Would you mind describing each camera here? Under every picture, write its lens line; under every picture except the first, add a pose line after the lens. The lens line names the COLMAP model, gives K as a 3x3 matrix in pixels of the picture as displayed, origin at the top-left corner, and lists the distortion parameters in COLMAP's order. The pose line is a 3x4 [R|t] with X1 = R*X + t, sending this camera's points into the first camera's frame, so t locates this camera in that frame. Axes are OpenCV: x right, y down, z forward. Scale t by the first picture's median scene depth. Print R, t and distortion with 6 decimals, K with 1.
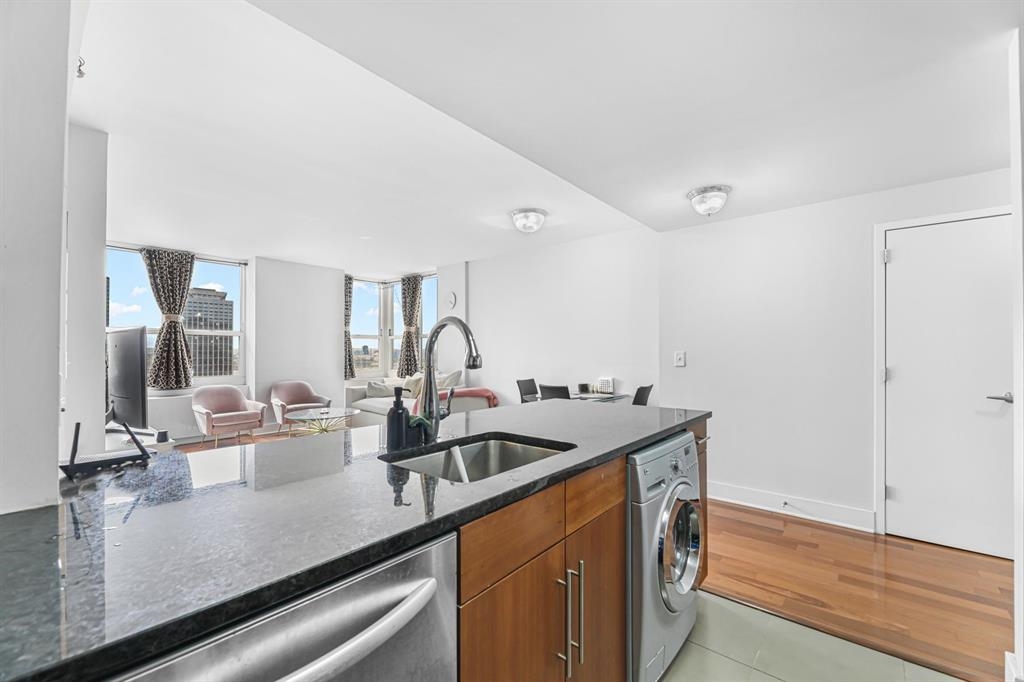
lens RADIAL K [[423.8, 0, 510.5], [0, 423.8, 354.8], [0, 0, 1]] dist [0.000307, -0.000822]
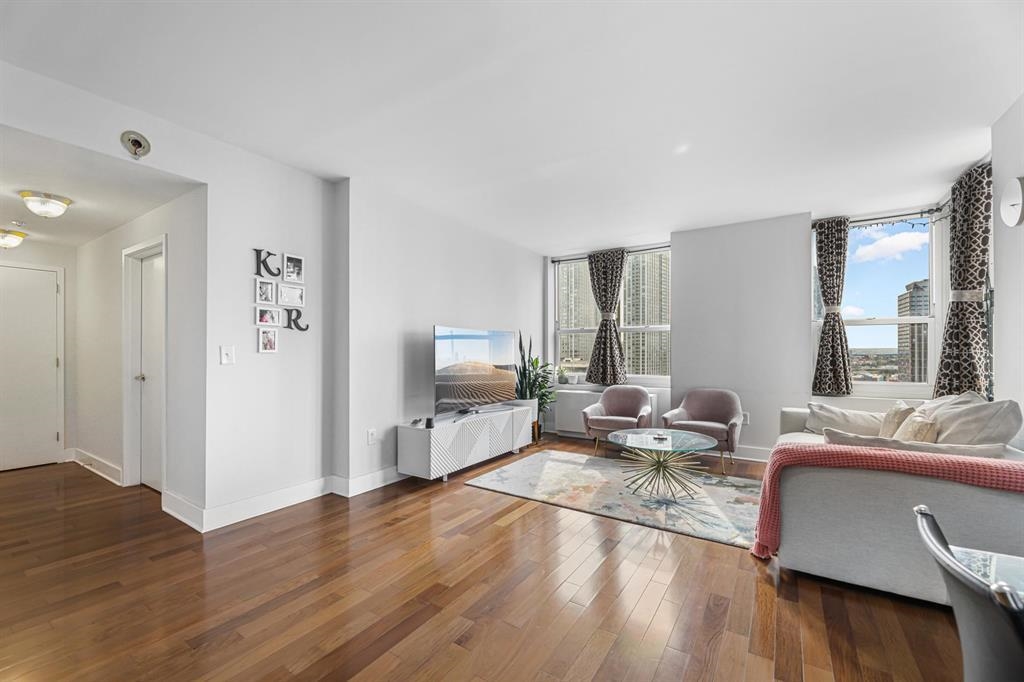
lens RADIAL K [[418.5, 0, 511.0], [0, 418.5, 345.1], [0, 0, 1]] dist [0.000210, -0.000124]
pose [[0.133254, -0.015206, -0.990965, 0.341772], [-0.008670, 0.999826, -0.016508, 0.003633], [0.991044, 0.010792, 0.133099, 1.251263]]
